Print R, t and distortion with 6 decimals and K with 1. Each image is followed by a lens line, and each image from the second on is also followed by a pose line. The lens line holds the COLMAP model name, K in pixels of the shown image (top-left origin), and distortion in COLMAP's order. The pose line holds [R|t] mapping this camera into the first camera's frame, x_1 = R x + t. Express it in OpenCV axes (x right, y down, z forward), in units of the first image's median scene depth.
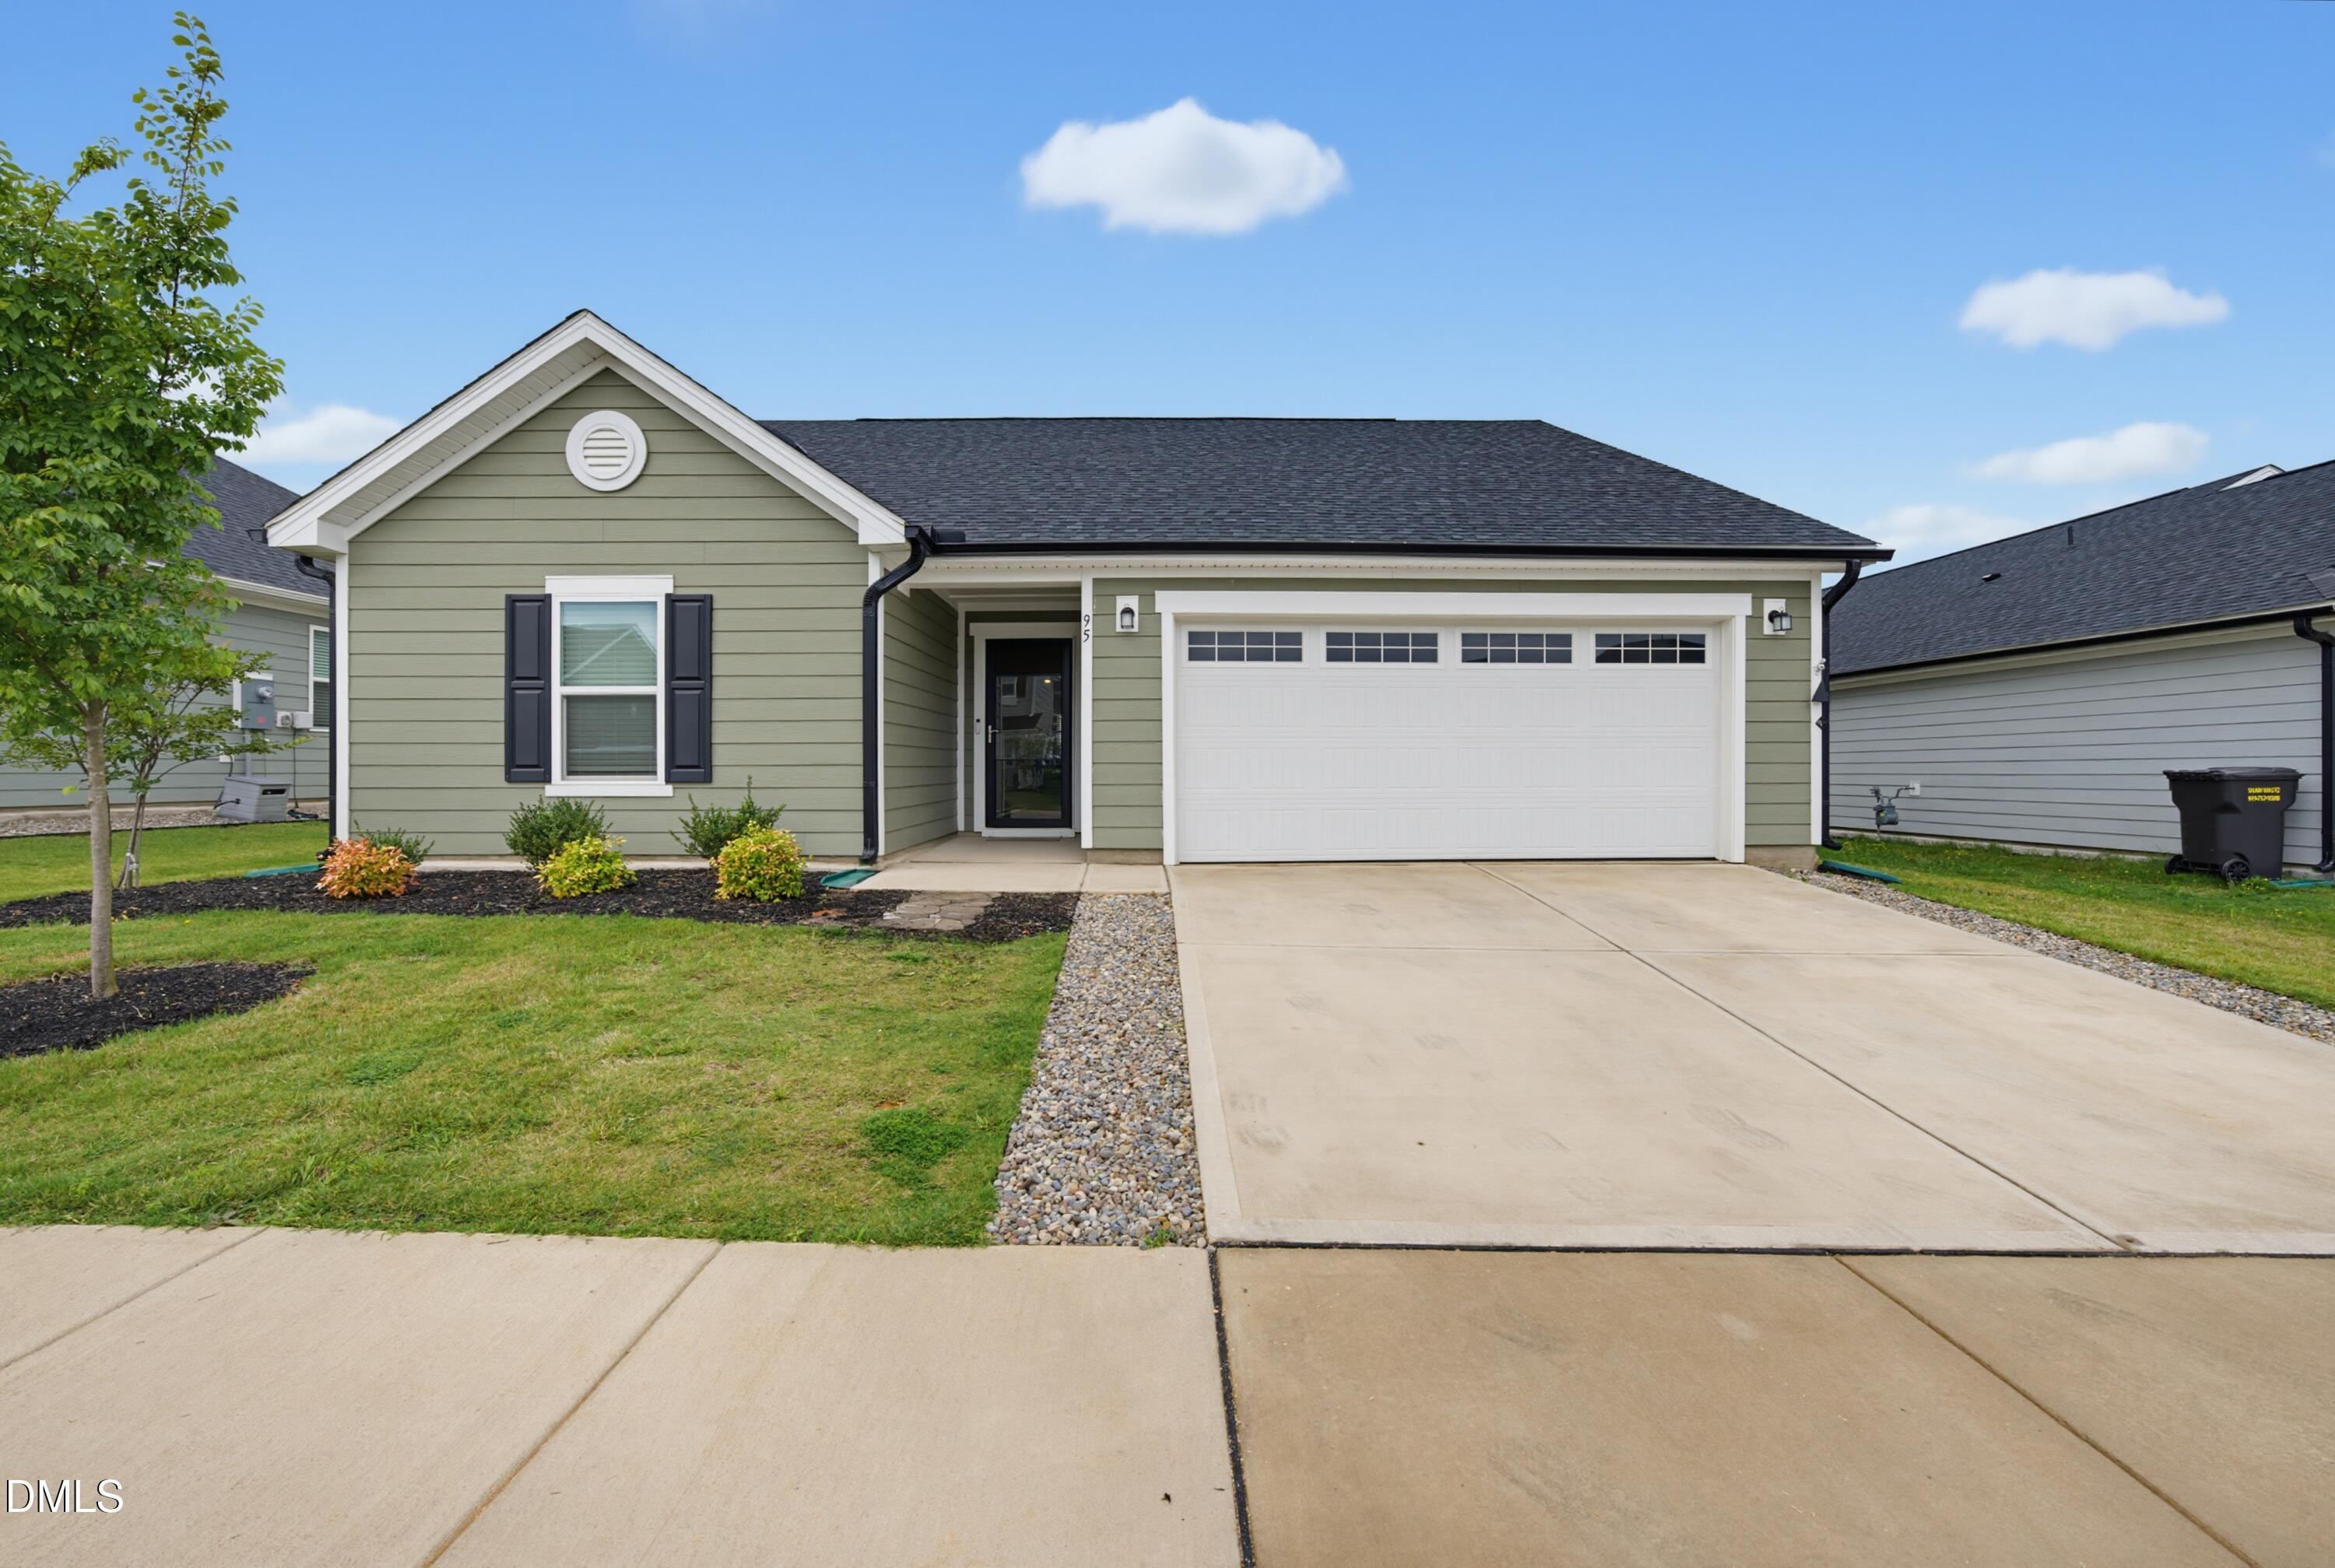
lens RADIAL K [[966.2, 0, 1163.6], [0, 966.2, 765.2], [0, 0, 1]] dist [-0.005625, 0.000091]
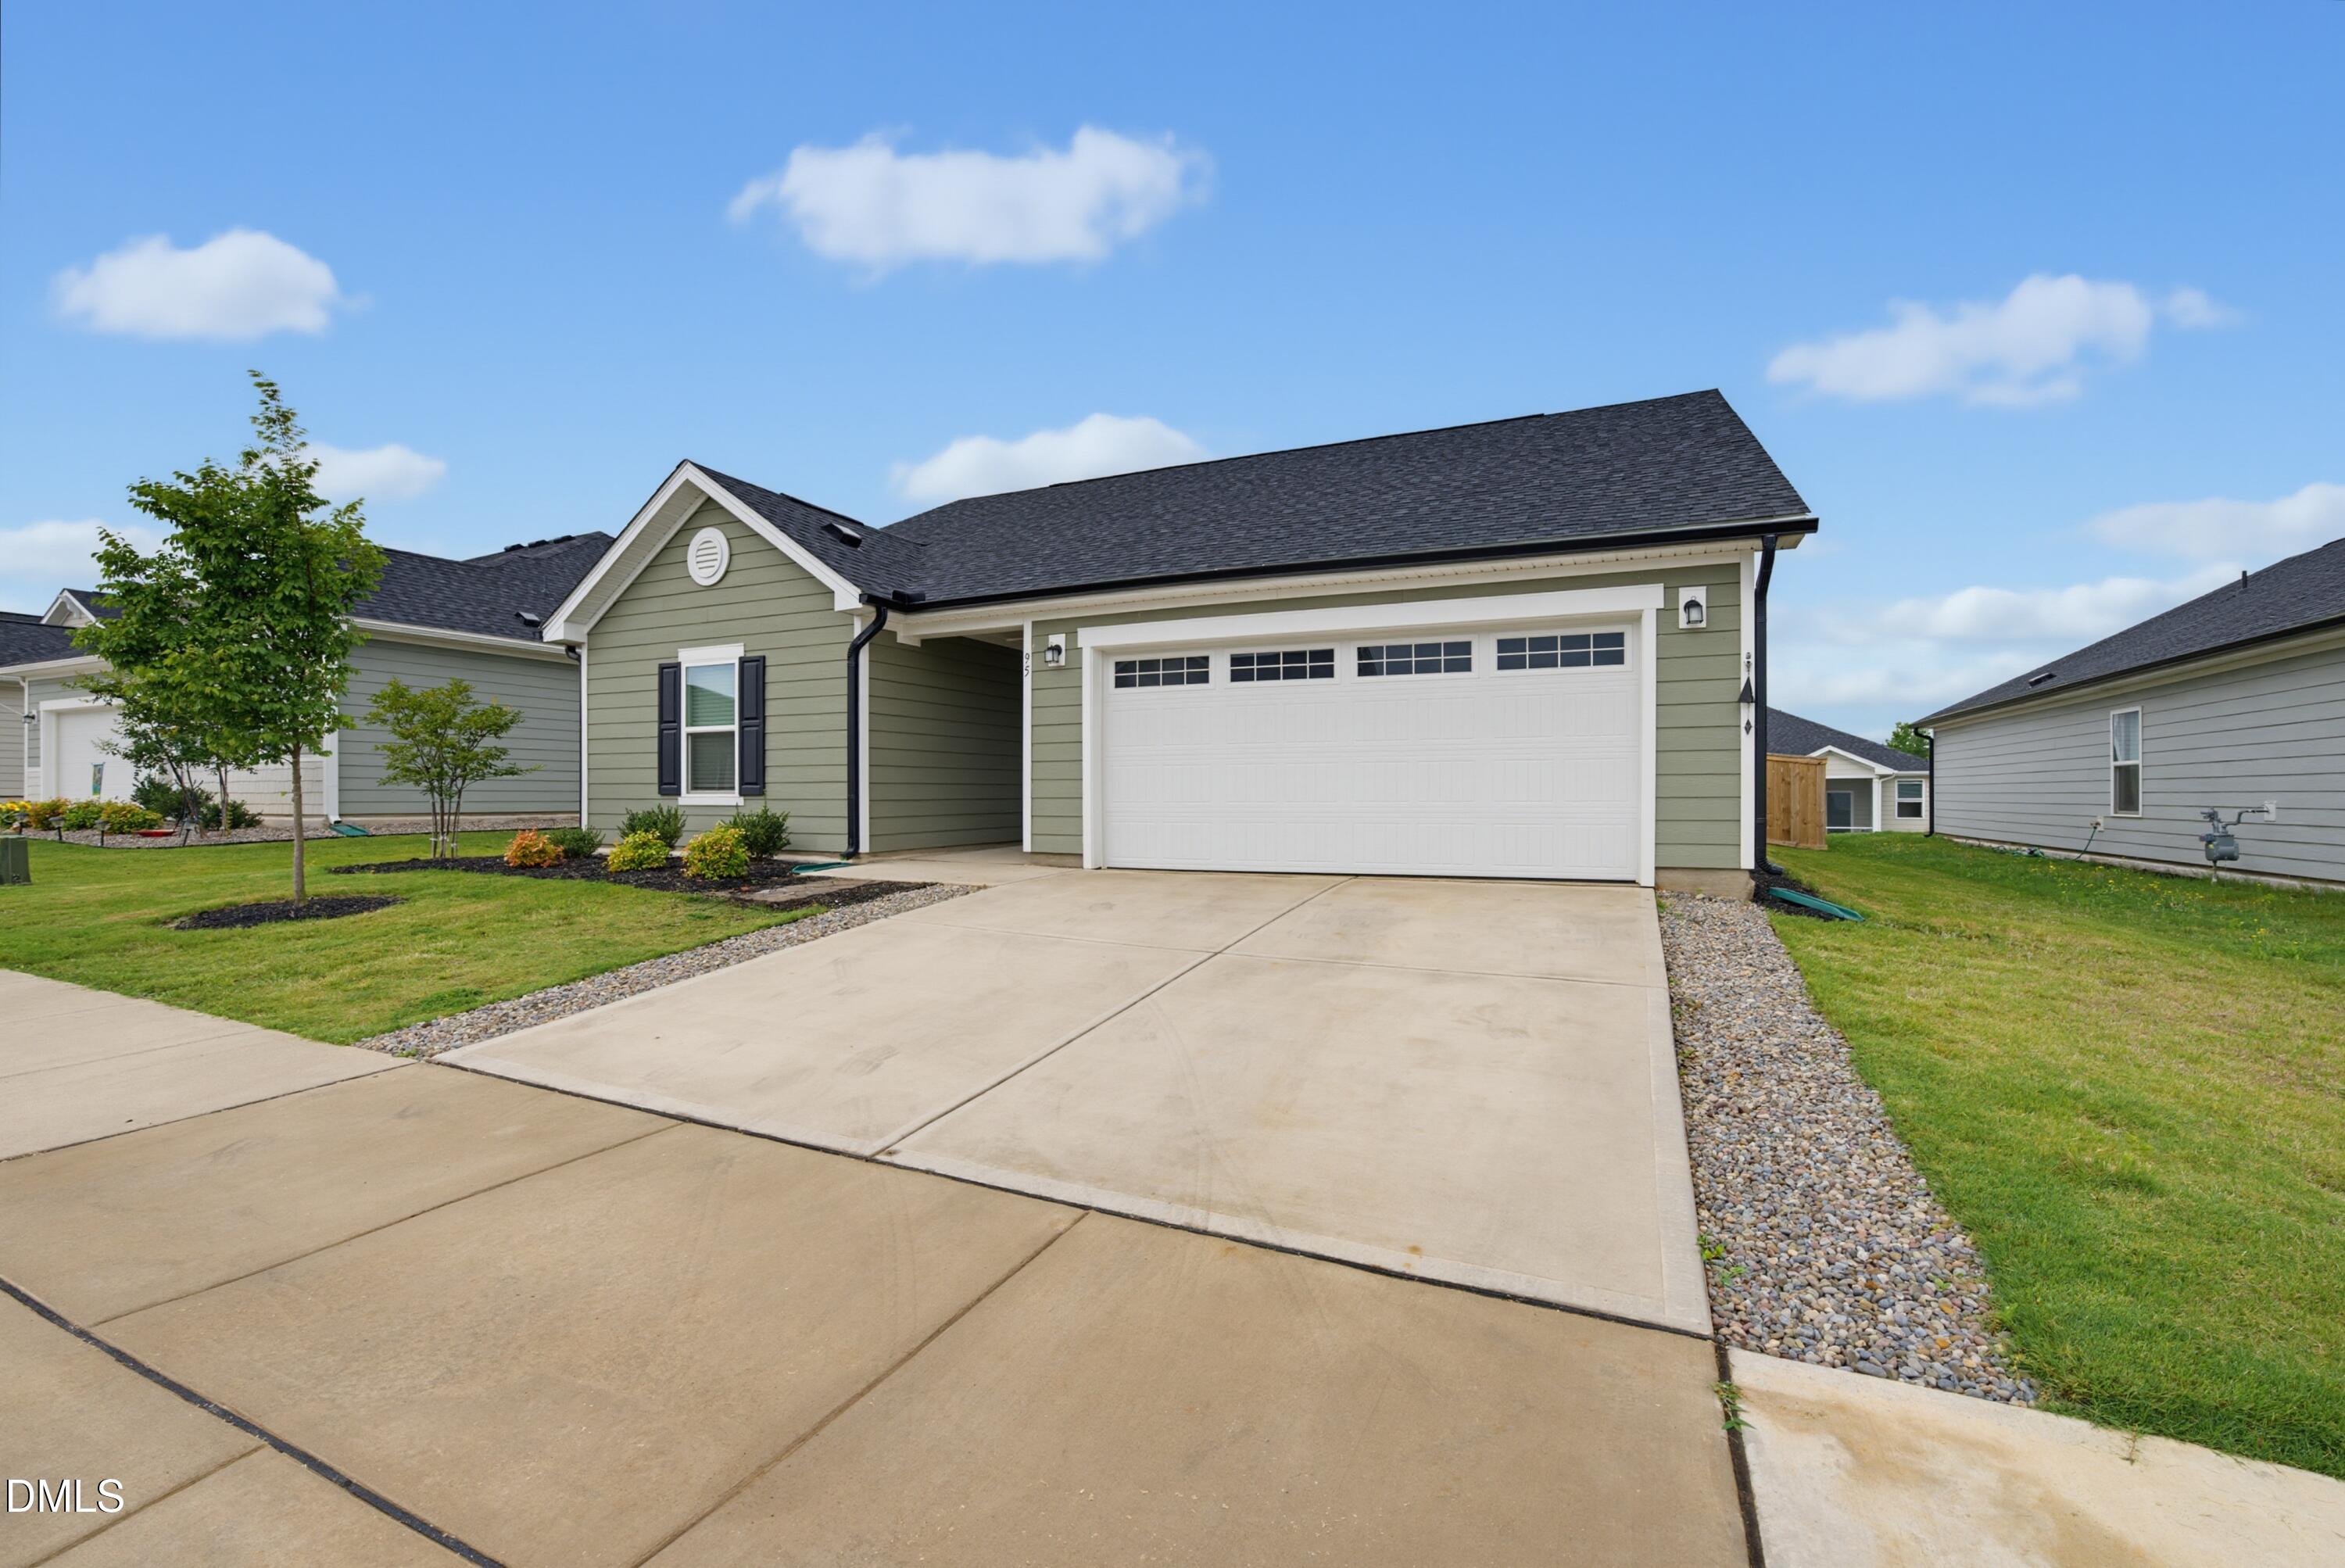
lens RADIAL K [[986.3, 0, 1172.5], [0, 986.3, 784.0], [0, 0, 1]] dist [0.003212, 0.000142]
pose [[0.904872, -0.002938, -0.425673, 0.589345], [0.003598, 0.999993, 0.000745, 0.003111], [0.425668, -0.002205, 0.904877, -0.005238]]
